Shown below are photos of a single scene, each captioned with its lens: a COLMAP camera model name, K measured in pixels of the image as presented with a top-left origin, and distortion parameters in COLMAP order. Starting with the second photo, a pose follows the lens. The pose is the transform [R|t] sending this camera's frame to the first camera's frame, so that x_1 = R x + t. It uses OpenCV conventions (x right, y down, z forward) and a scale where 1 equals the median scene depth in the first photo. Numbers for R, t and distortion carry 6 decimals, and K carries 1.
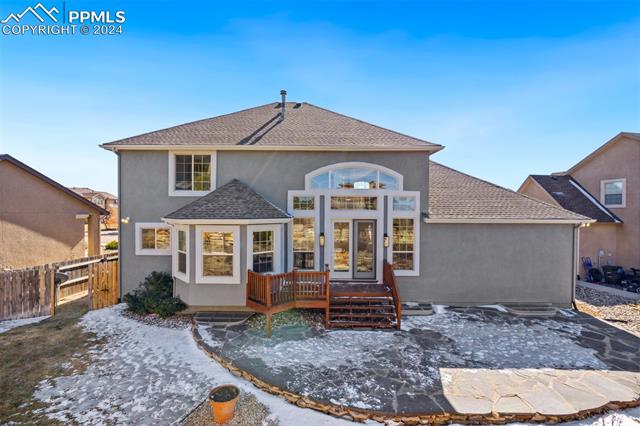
lens RADIAL K [[291.7, 0, 319.9], [0, 291.7, 214.6], [0, 0, 1]] dist [-0.003328, 0.000262]
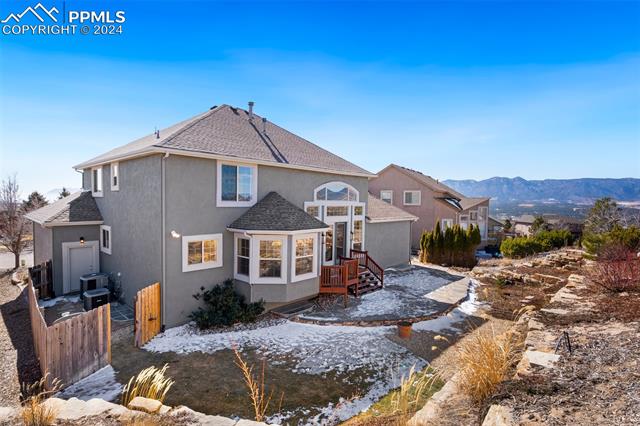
lens RADIAL K [[332.4, 0, 320.2], [0, 332.4, 212.2], [0, 0, 1]] dist [0.005539, 0.000508]
pose [[0.661596, -0.019912, 0.749596, -1.337104], [-0.006089, 0.999472, 0.031923, -0.098332], [-0.749836, -0.025685, 0.661125, 0.004771]]
